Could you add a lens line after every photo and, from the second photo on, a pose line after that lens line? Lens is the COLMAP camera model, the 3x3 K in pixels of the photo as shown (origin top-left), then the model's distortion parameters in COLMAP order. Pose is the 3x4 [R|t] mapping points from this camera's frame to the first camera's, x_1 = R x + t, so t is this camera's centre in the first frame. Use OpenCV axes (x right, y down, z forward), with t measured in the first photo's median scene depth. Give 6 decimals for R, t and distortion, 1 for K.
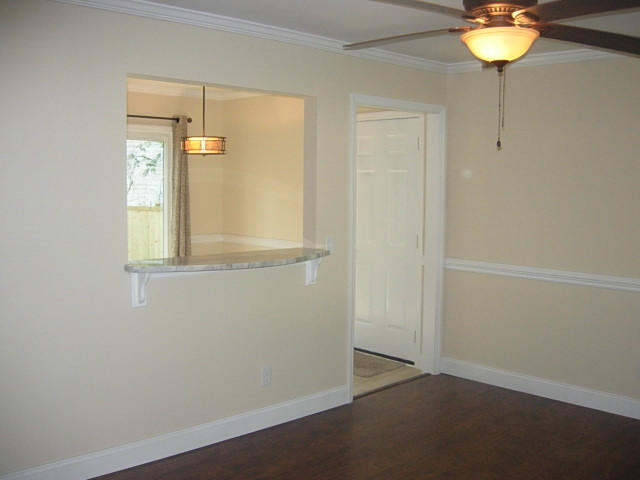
lens RADIAL K [[688.6, 0, 316.8], [0, 688.6, 238.7], [0, 0, 1]] dist [-0.182816, 0.111199]
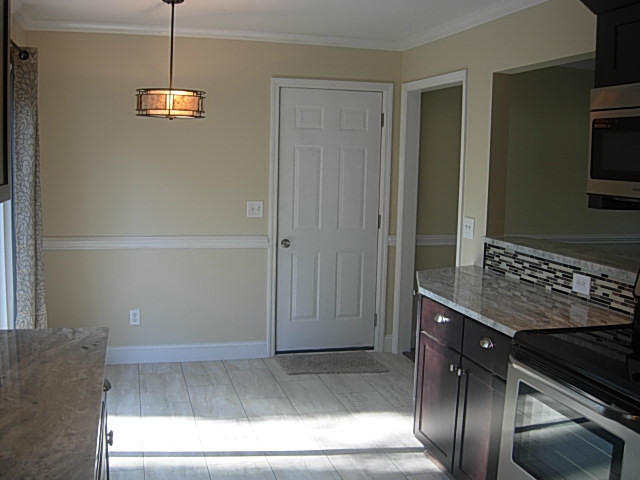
lens RADIAL K [[688.6, 0, 316.8], [0, 688.6, 238.7], [0, 0, 1]] dist [-0.182816, 0.111199]
pose [[0.481708, -0.098804, 0.870744, -0.687393], [0.058680, 0.995030, 0.080445, -0.051026], [-0.874365, 0.012344, 0.485112, 0.568010]]
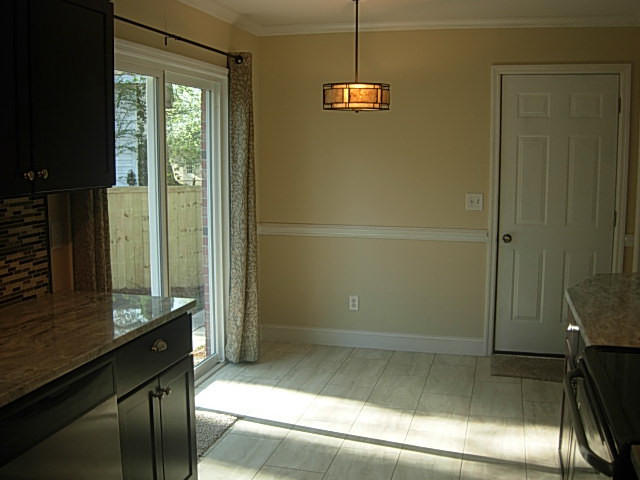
lens RADIAL K [[688.6, 0, 316.8], [0, 688.6, 238.7], [0, 0, 1]] dist [-0.182816, 0.111199]
pose [[0.859964, -0.074168, 0.504937, -0.557889], [0.052955, 0.997011, 0.056259, -0.035206], [-0.507600, -0.021642, 0.861321, 0.433636]]
